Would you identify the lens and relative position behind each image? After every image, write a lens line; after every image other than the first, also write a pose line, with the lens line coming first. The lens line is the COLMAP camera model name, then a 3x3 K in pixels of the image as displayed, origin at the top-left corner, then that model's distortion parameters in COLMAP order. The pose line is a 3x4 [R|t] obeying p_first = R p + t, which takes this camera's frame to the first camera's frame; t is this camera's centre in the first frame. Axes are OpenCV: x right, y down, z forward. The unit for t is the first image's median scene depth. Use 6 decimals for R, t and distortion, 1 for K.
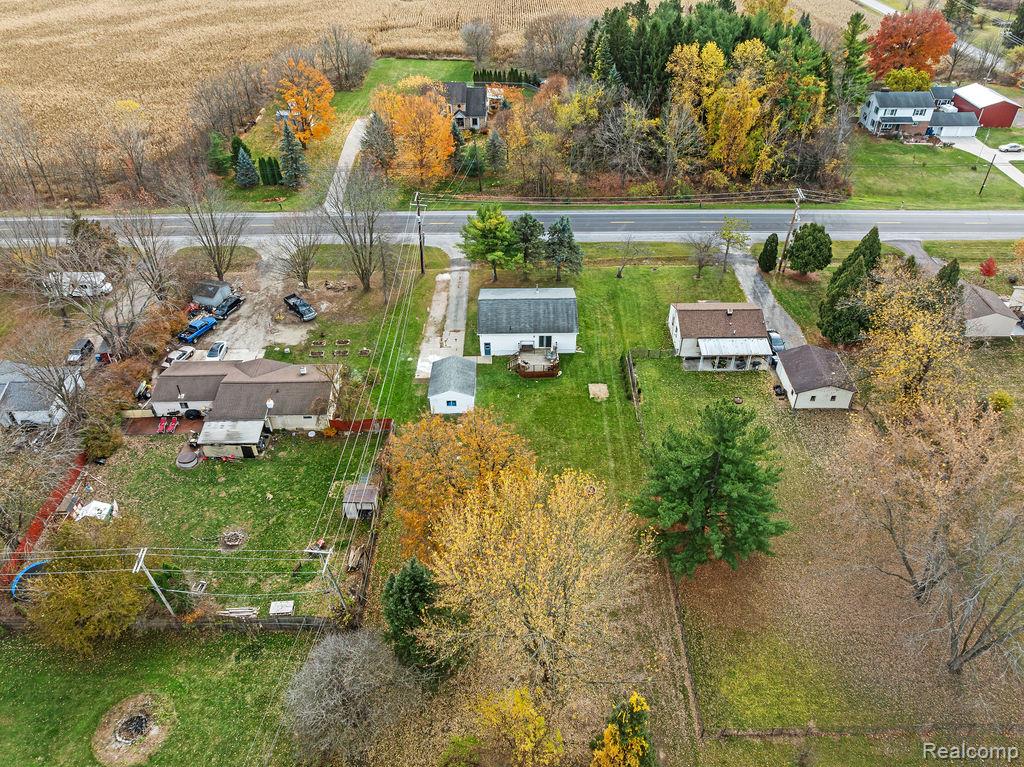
lens RADIAL K [[734.1, 0, 512.0], [0, 734.1, 383.5], [0, 0, 1]] dist [-0.053092, 0.022376]
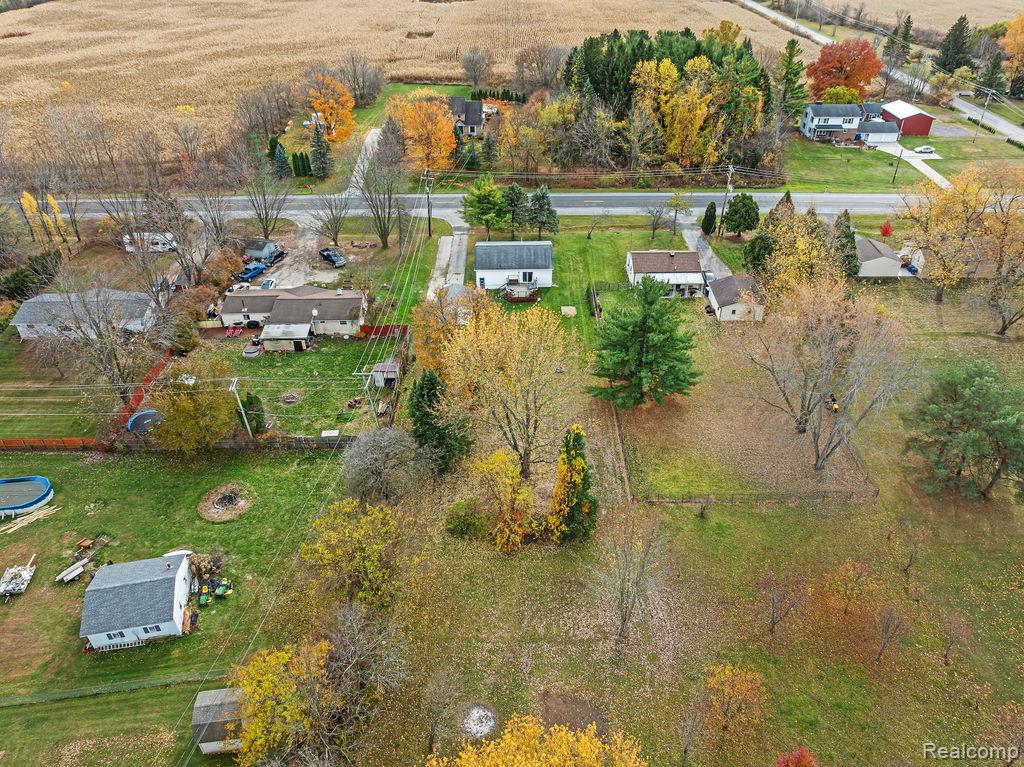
lens RADIAL K [[730.0, 0, 512.0], [0, 730.0, 383.5], [0, 0, 1]] dist [-0.042610, -0.000420]
pose [[0.999989, -0.000299, 0.004742, 0.010474], [0.000568, 0.998380, -0.056901, 0.170976], [-0.004717, 0.056903, 0.998369, -0.216985]]
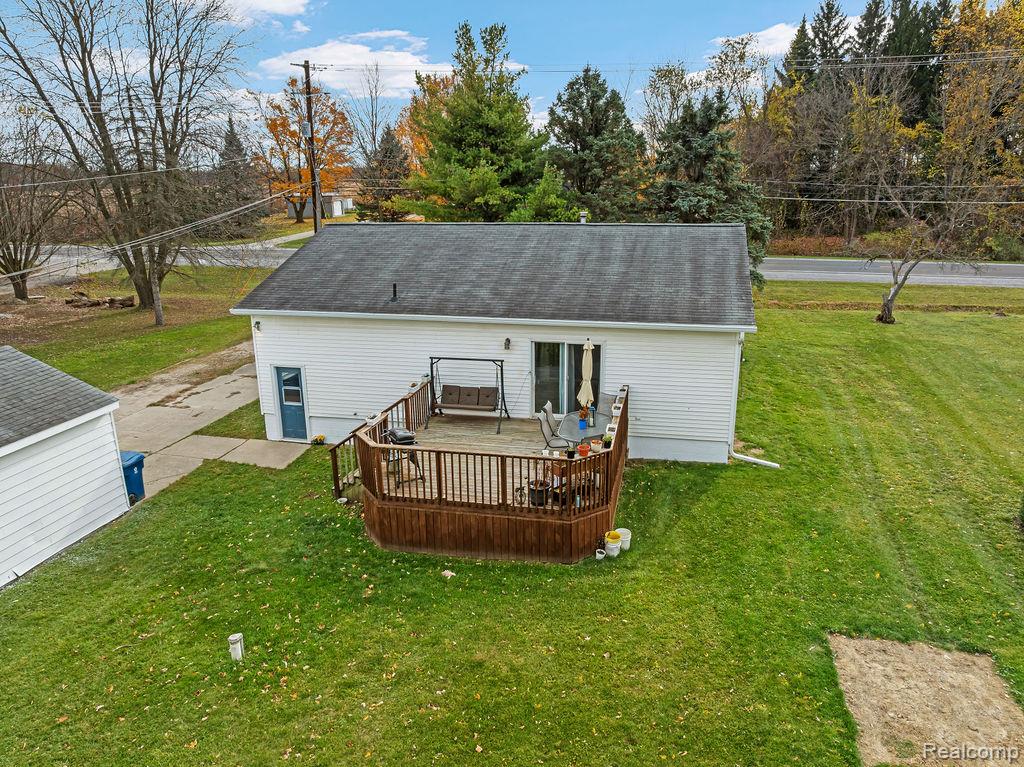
lens RADIAL K [[730.0, 0, 512.0], [0, 730.0, 383.5], [0, 0, 1]] dist [-0.042610, -0.000420]
pose [[0.972790, 0.066897, -0.221820, 0.062562], [-0.144055, 0.924488, -0.352945, 0.009748], [0.181459, 0.375296, 0.908969, 0.710665]]
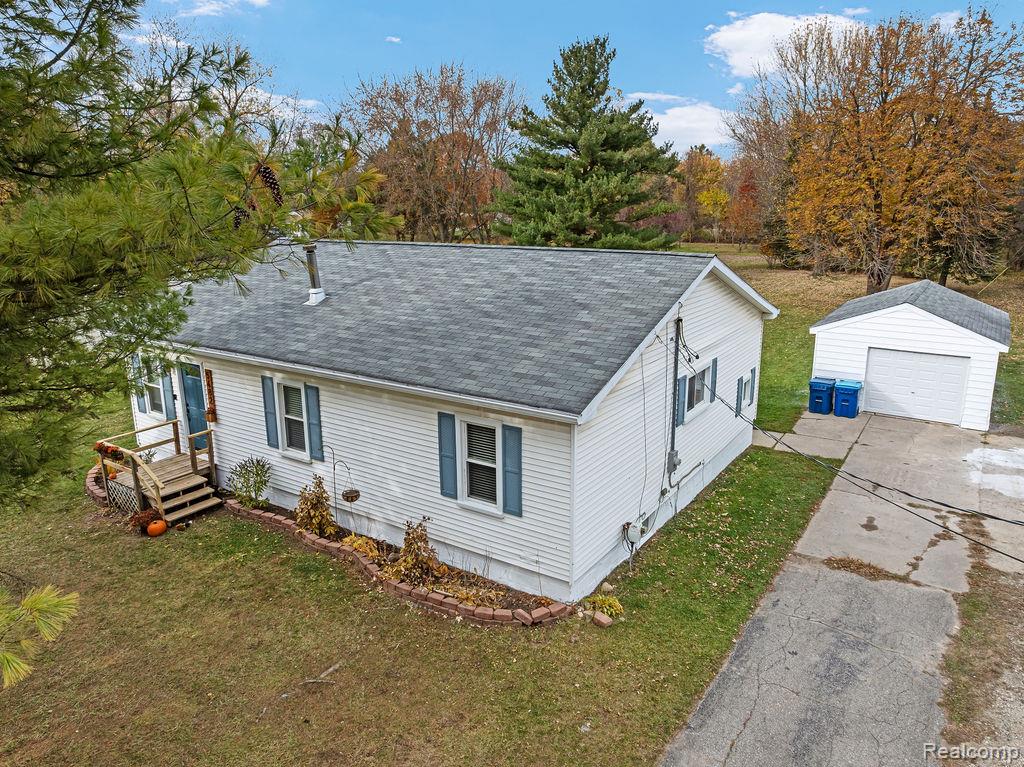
lens RADIAL K [[730.0, 0, 512.0], [0, 730.0, 383.5], [0, 0, 1]] dist [-0.042610, -0.000420]
pose [[-0.832634, -0.120588, 0.540536, -0.082800], [0.350293, 0.641308, 0.682656, -0.185412], [-0.428970, 0.757749, -0.491733, 0.972463]]
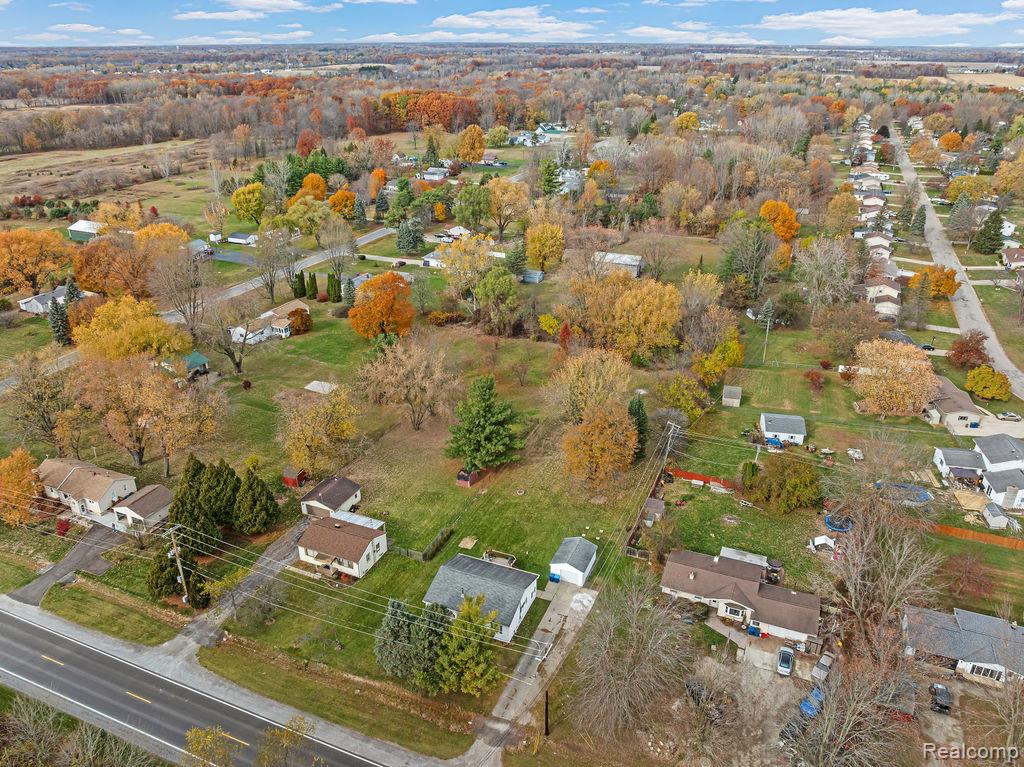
lens RADIAL K [[734.1, 0, 512.0], [0, 734.1, 383.5], [0, 0, 1]] dist [-0.053092, 0.022376]
pose [[-0.919690, -0.150480, 0.362665, -0.314308], [0.251818, 0.482625, 0.838845, -0.982391], [-0.301261, 0.862803, -0.405972, 1.027757]]
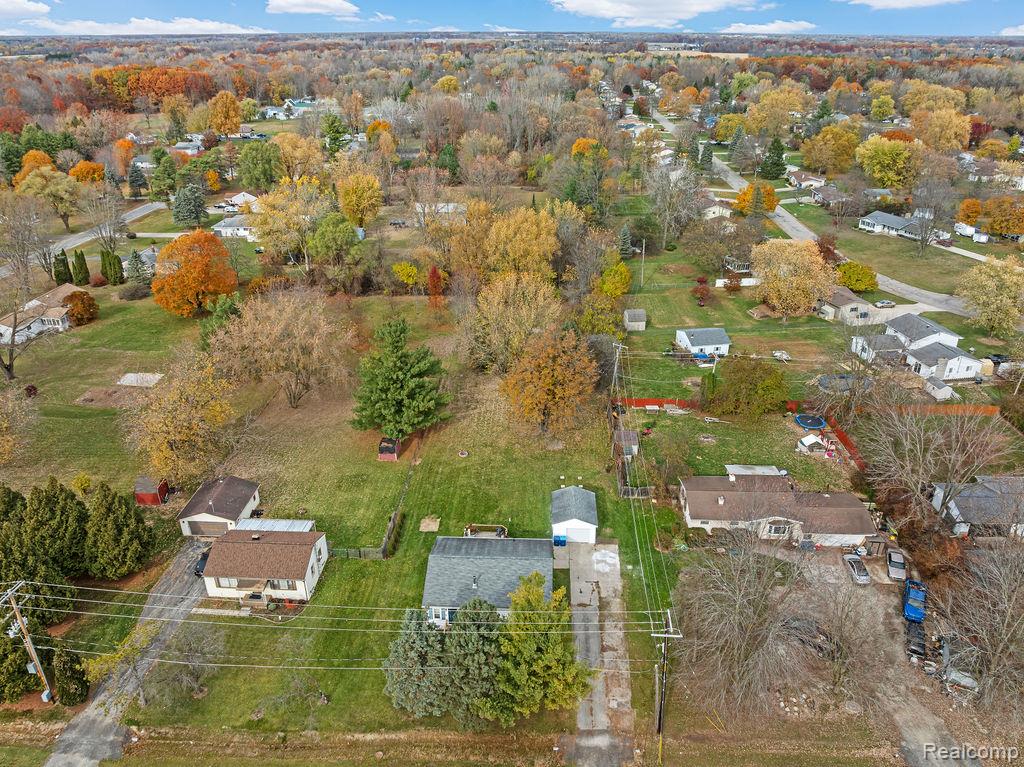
lens RADIAL K [[734.1, 0, 512.0], [0, 734.1, 383.5], [0, 0, 1]] dist [-0.053092, 0.022376]
pose [[-0.998723, -0.006000, 0.050163, -0.035795], [0.042074, 0.450873, 0.891596, -0.790988], [-0.027967, 0.892568, -0.450044, 1.040267]]
